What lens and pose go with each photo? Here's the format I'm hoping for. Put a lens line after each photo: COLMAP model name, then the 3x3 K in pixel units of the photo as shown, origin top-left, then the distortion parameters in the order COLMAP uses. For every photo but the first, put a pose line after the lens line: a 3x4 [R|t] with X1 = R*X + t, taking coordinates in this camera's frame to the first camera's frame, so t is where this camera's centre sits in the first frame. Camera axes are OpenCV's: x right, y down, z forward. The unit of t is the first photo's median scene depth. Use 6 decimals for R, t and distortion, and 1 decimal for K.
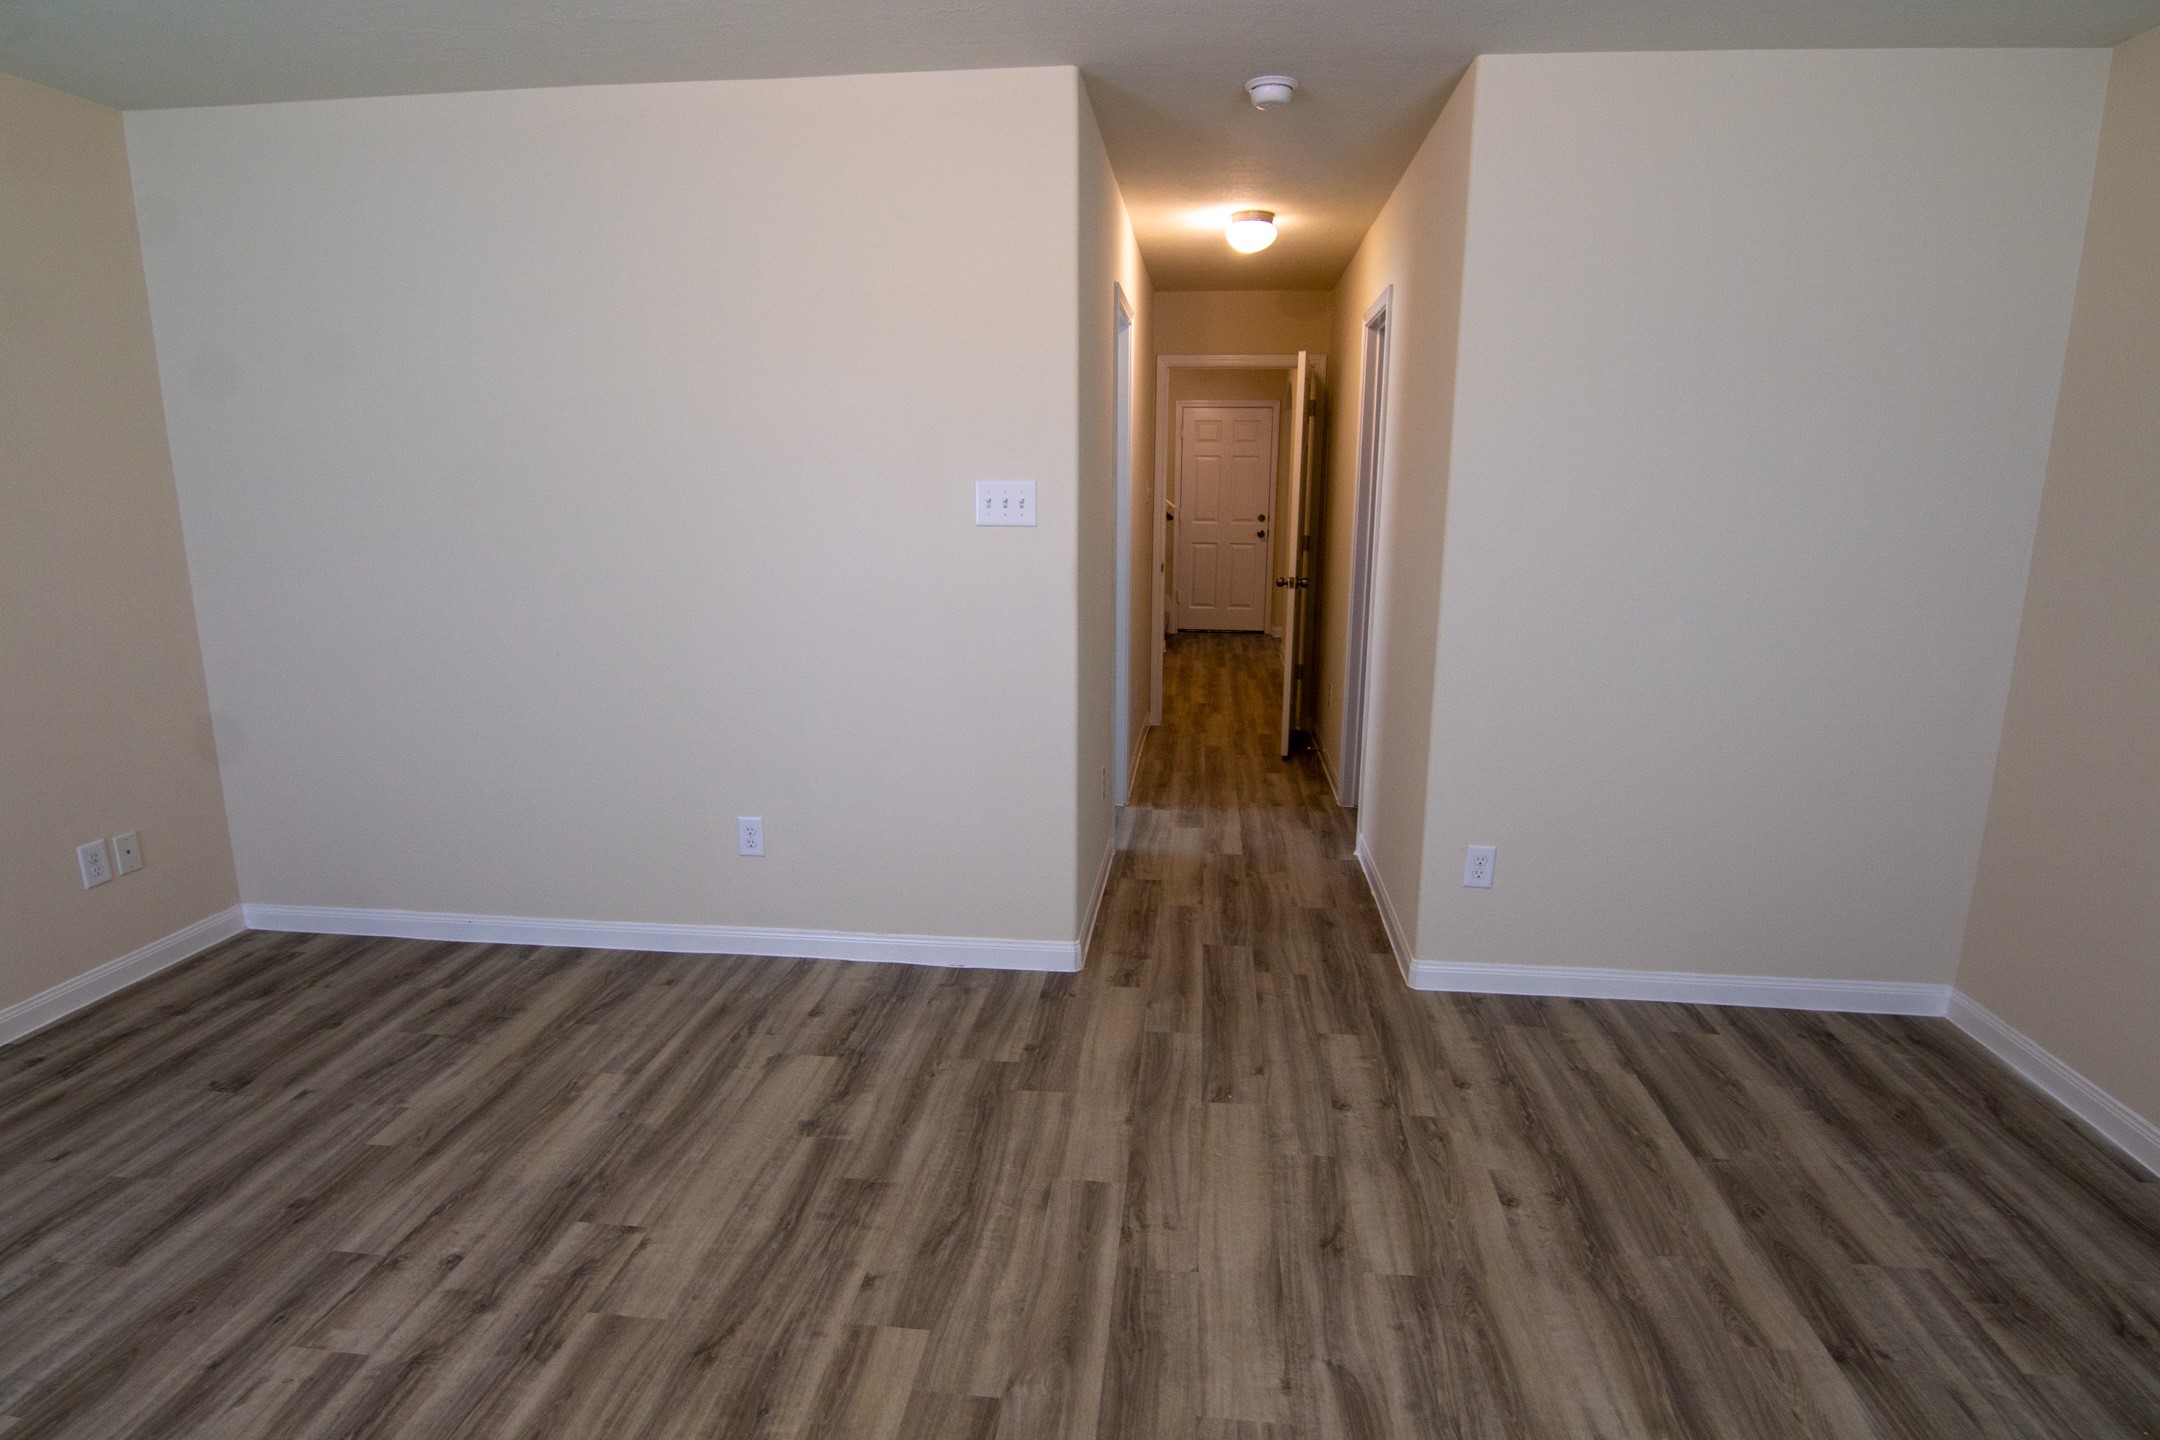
lens RADIAL K [[1126.3, 0, 1082.7], [0, 1126.3, 710.2], [0, 0, 1]] dist [-0.005873, -0.010348]
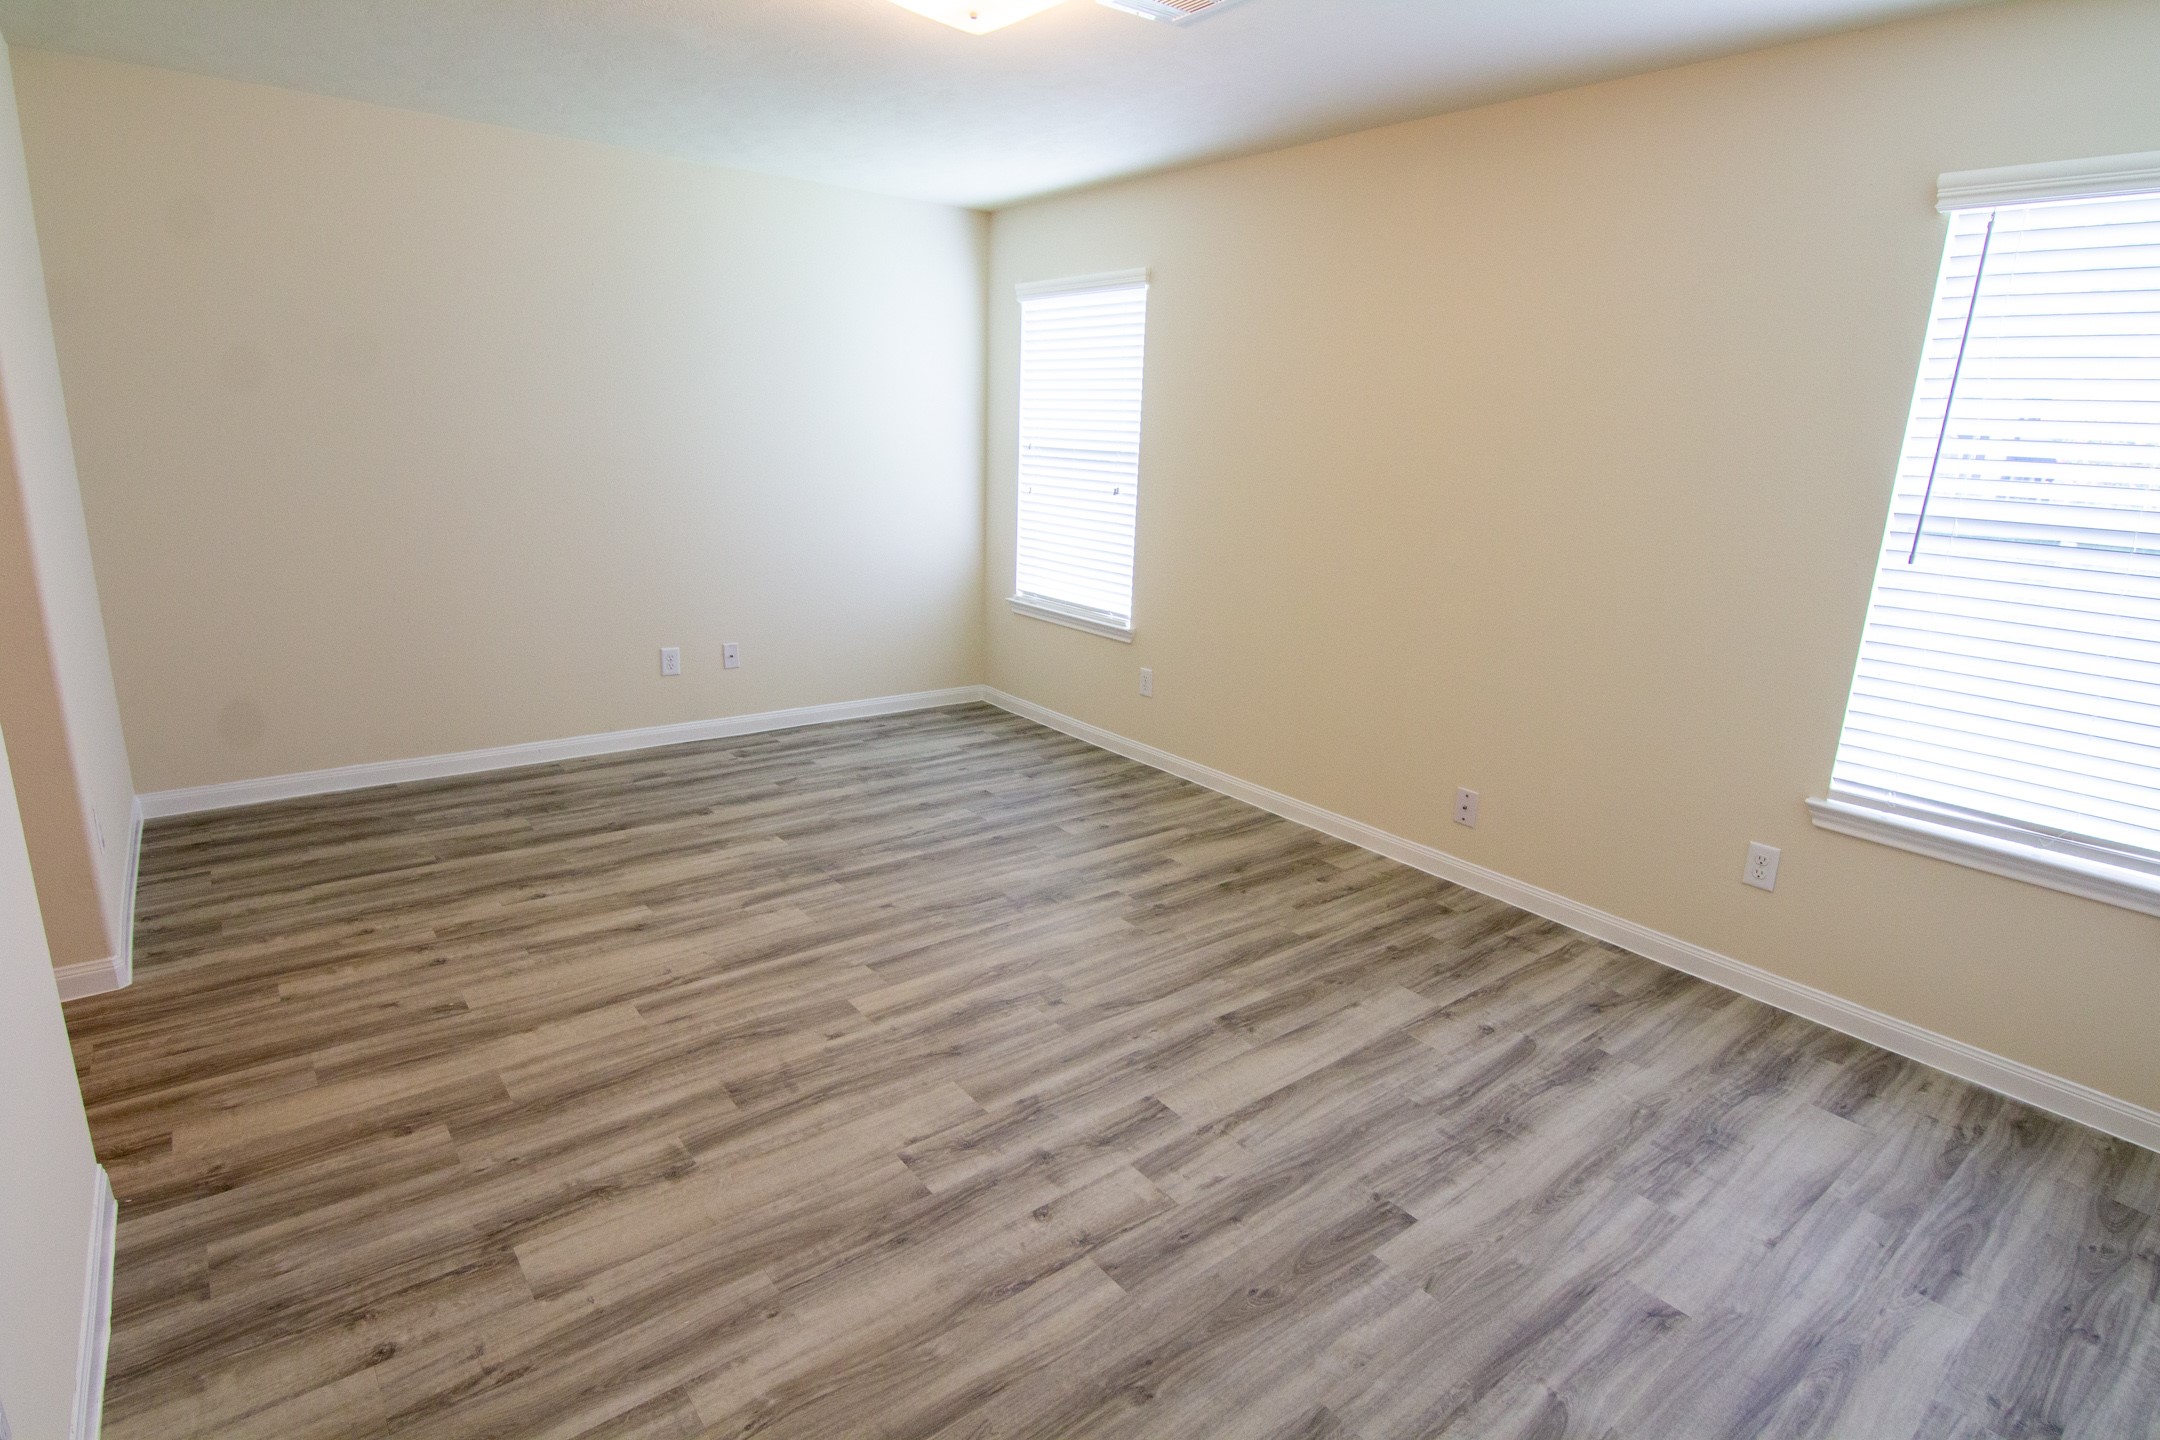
lens RADIAL K [[1126.3, 0, 1073.9], [0, 1126.3, 713.5], [0, 0, 1]] dist [-0.005873, -0.010348]
pose [[-0.699888, -0.208377, 0.683181, -1.118330], [0.103572, 0.916779, 0.385731, -0.297492], [-0.706703, 0.340727, -0.620061, 1.373619]]
